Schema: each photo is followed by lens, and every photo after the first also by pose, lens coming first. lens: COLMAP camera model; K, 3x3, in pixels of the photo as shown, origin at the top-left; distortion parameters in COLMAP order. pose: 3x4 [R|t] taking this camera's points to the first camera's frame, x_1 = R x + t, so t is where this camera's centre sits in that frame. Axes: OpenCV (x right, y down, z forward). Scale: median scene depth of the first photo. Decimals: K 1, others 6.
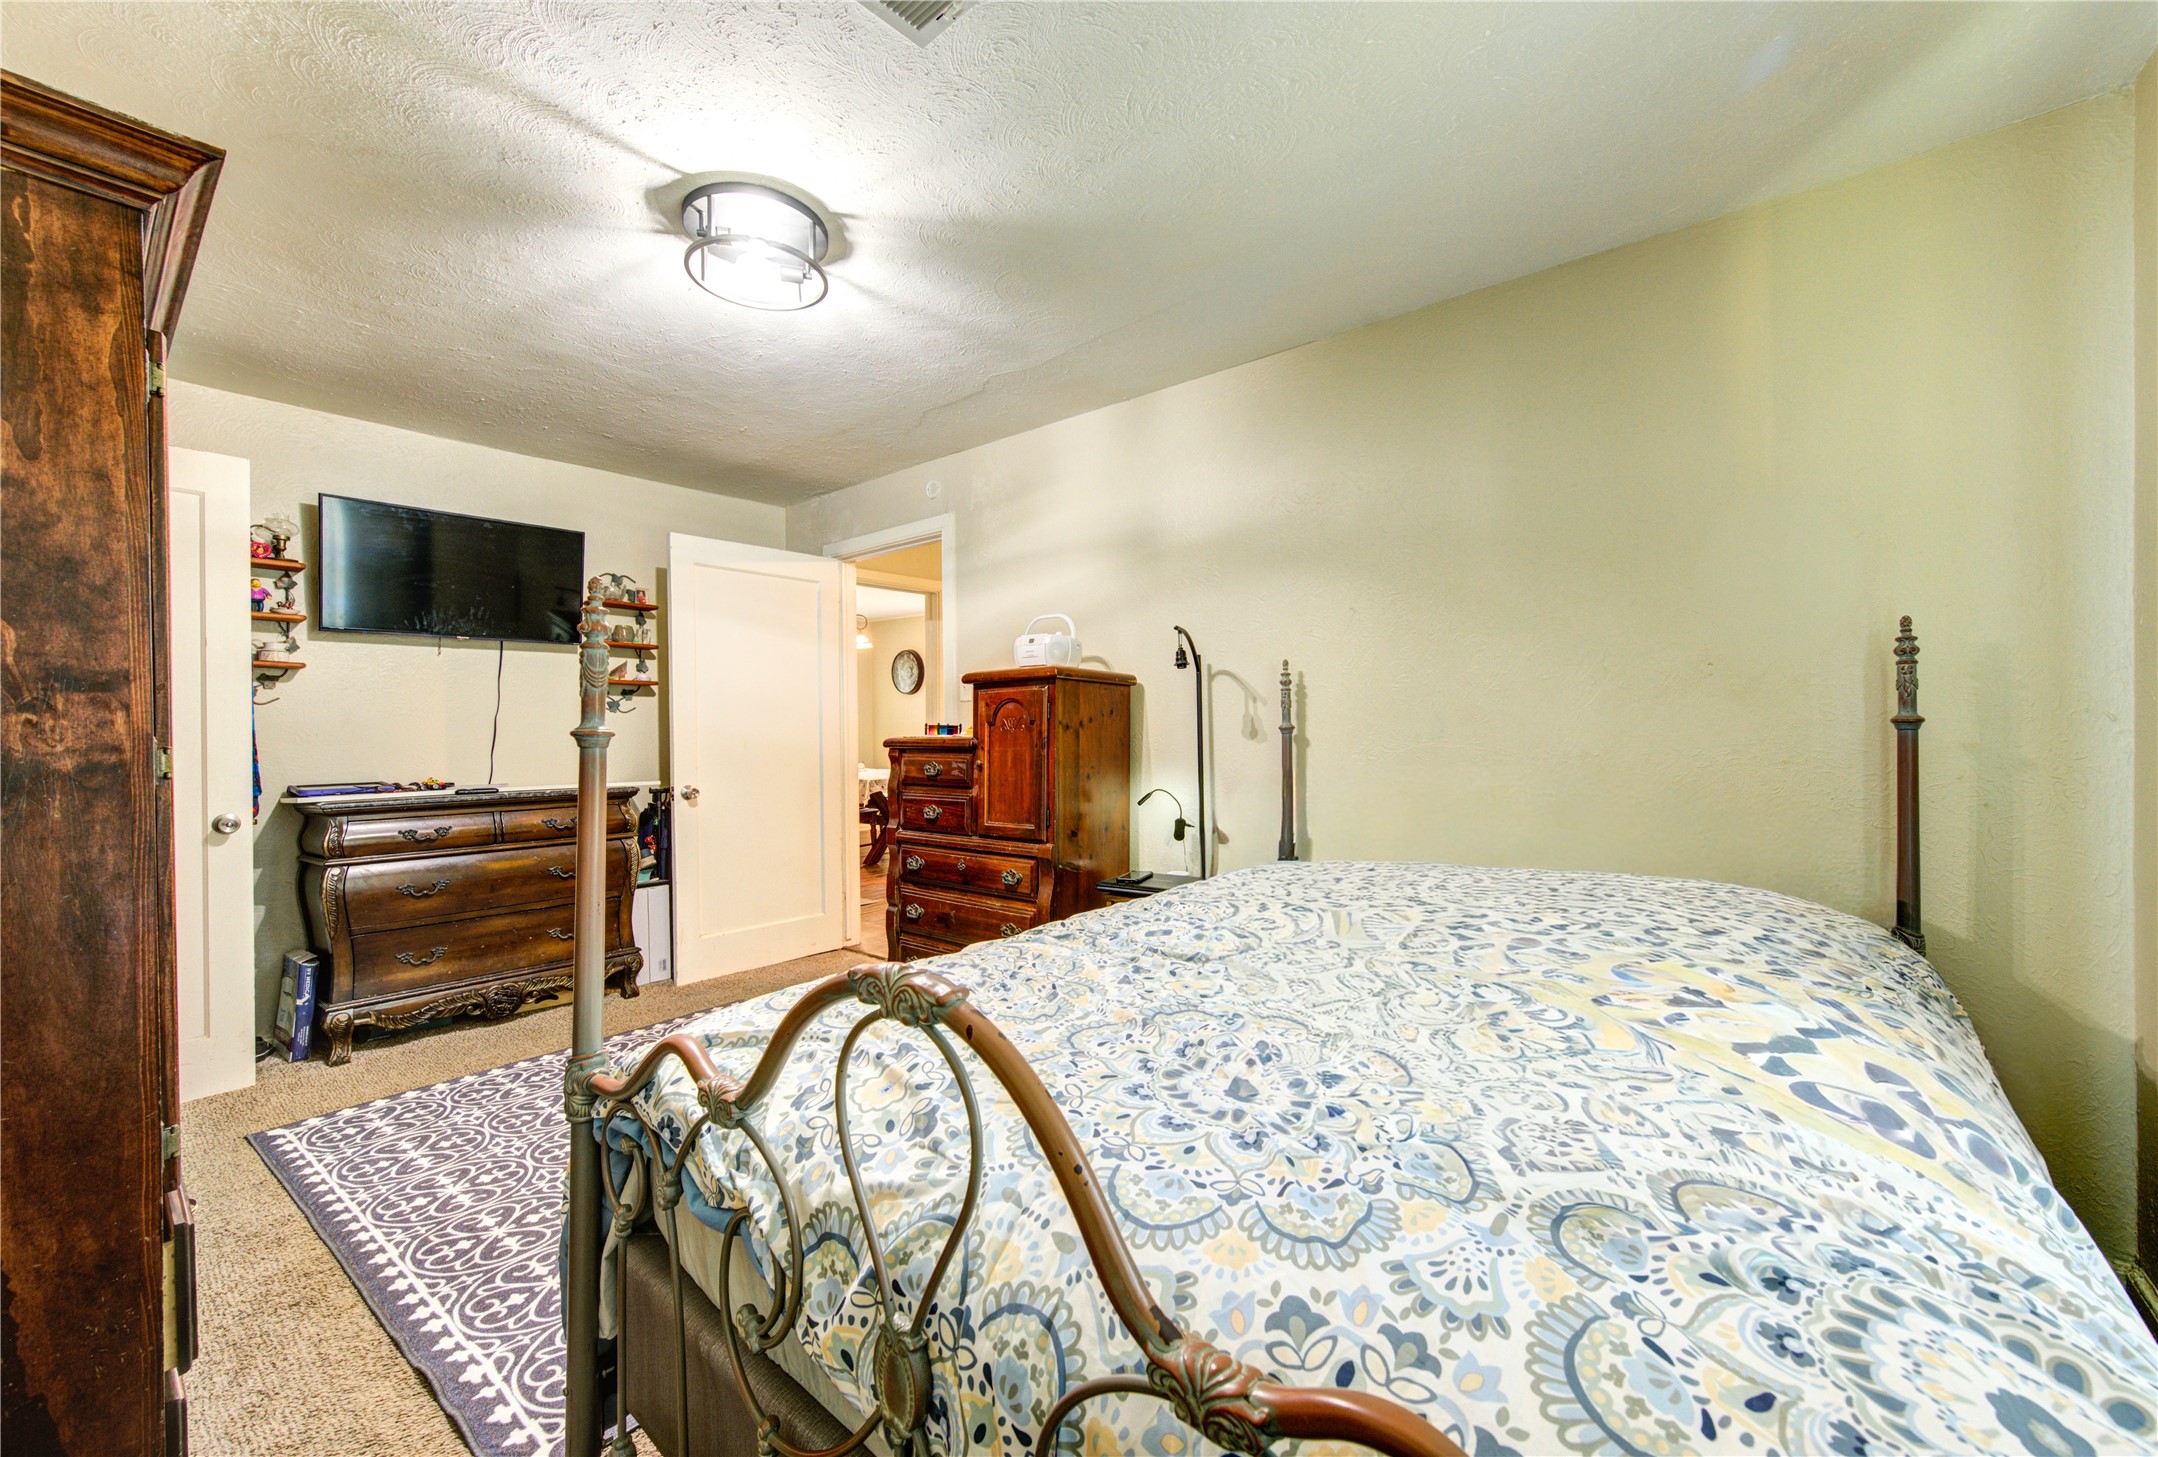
lens RADIAL K [[848.5, 0, 1084.4], [0, 848.5, 728.8], [0, 0, 1]] dist [0.004586, -0.000173]
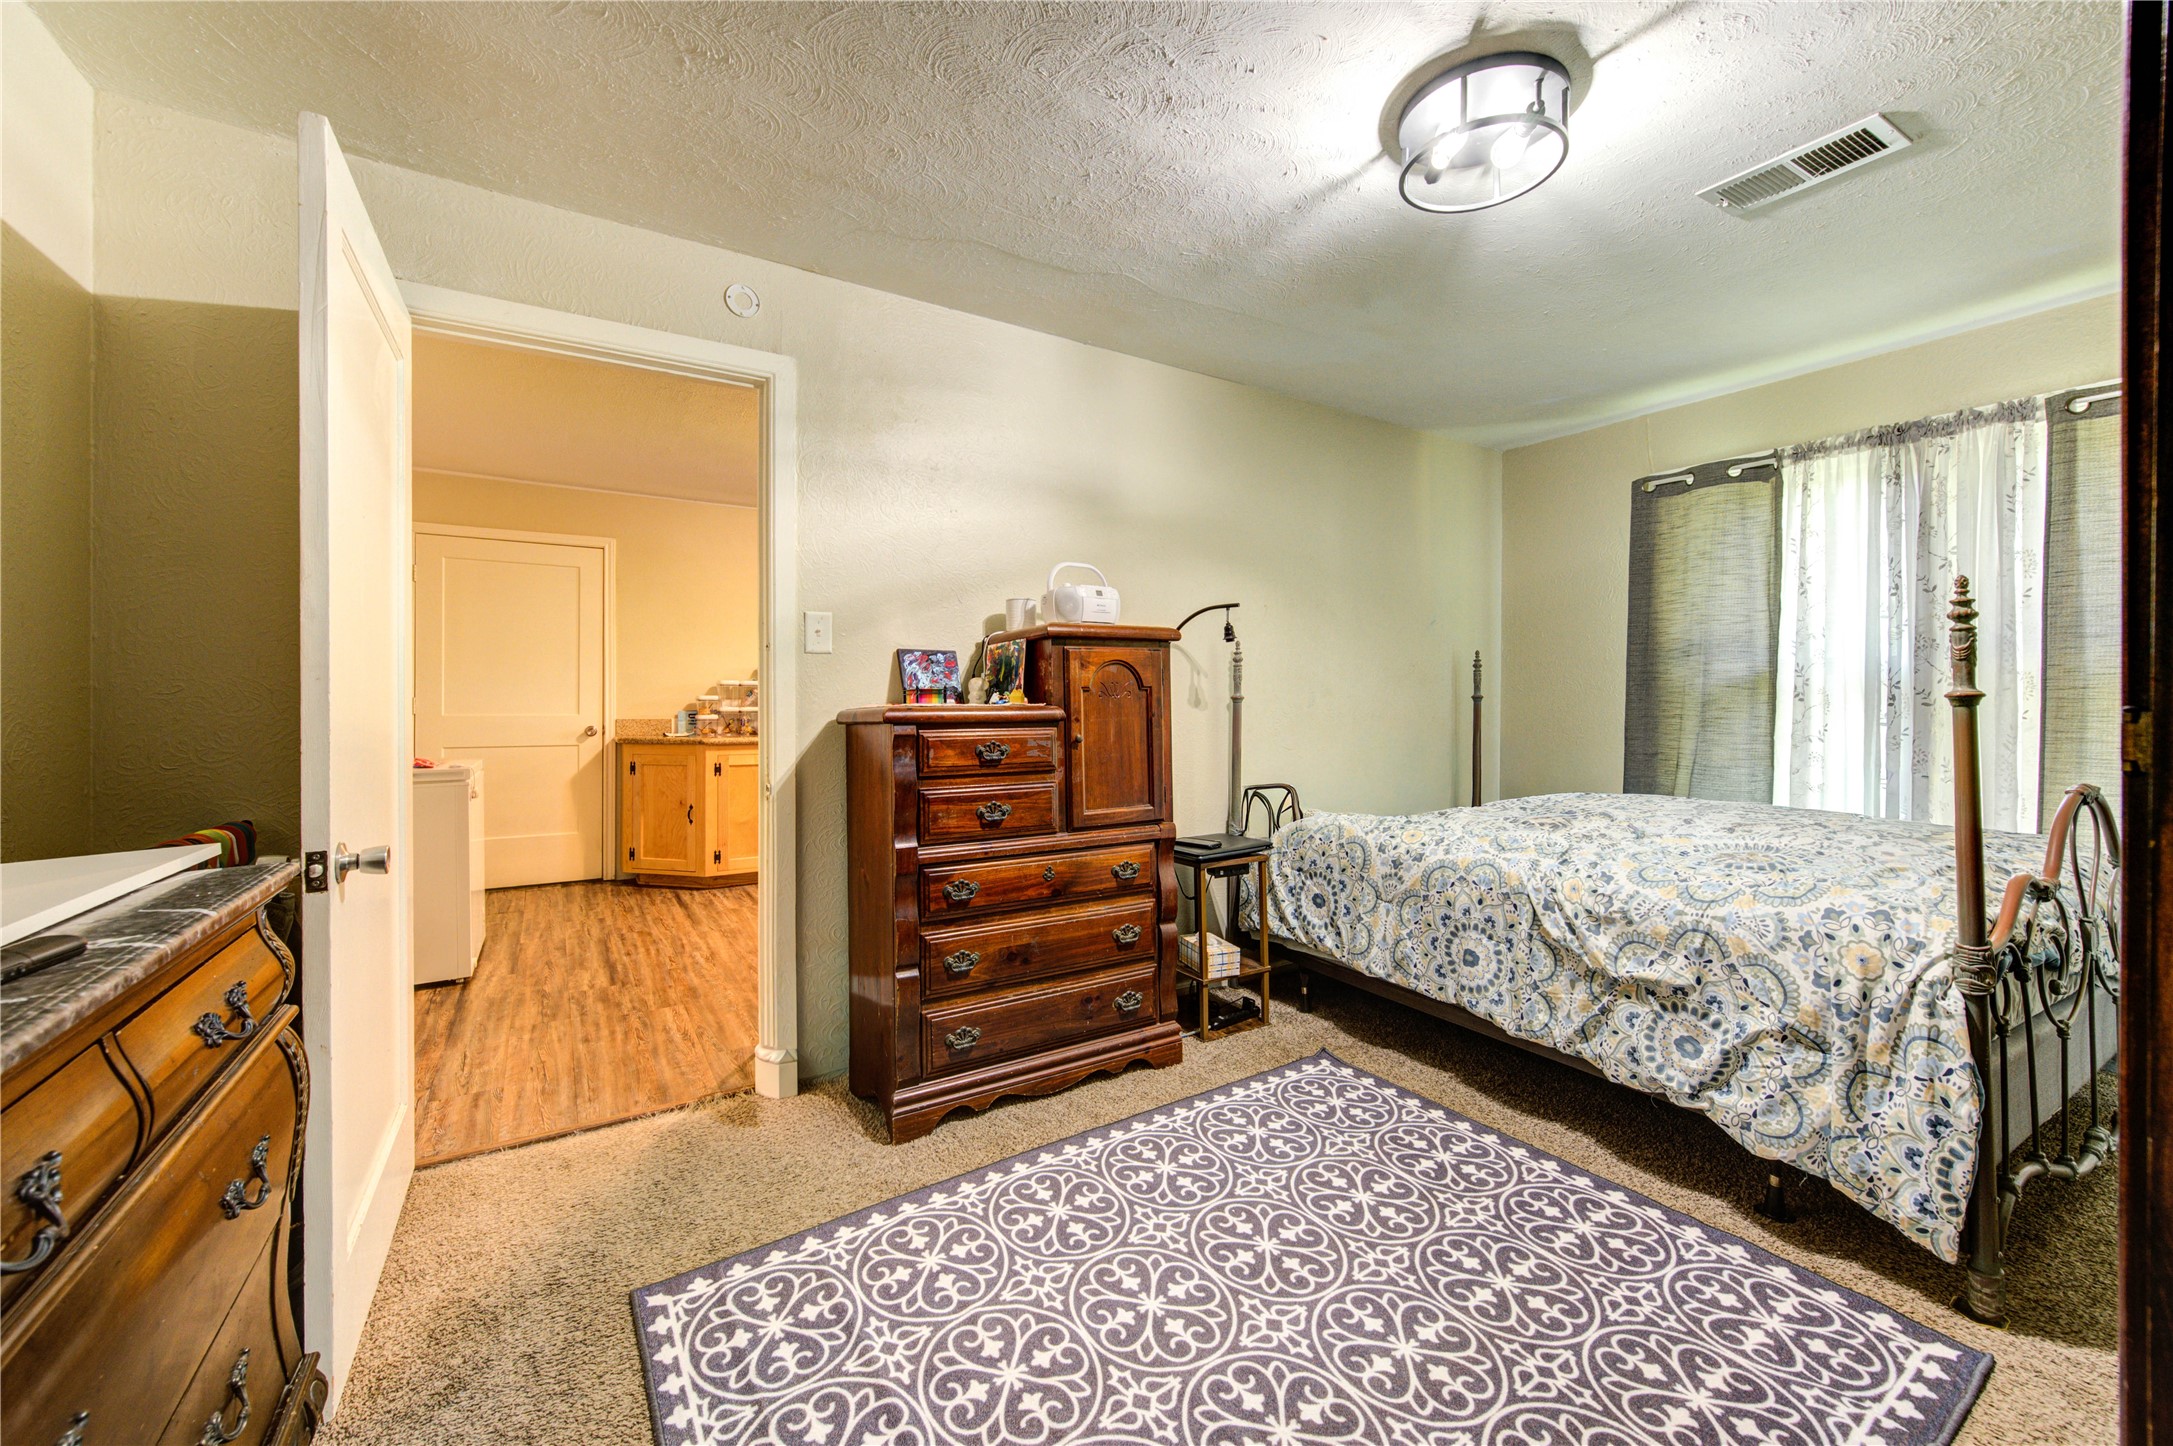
lens RADIAL K [[854.4, 0, 1105.5], [0, 854.4, 706.7], [0, 0, 1]] dist [-0.000236, 0.000247]
pose [[0.313307, 0.001540, 0.949650, -0.862108], [-0.002534, 0.999996, -0.000785, 0.011455], [-0.949648, -0.002161, 0.313310, 0.714596]]
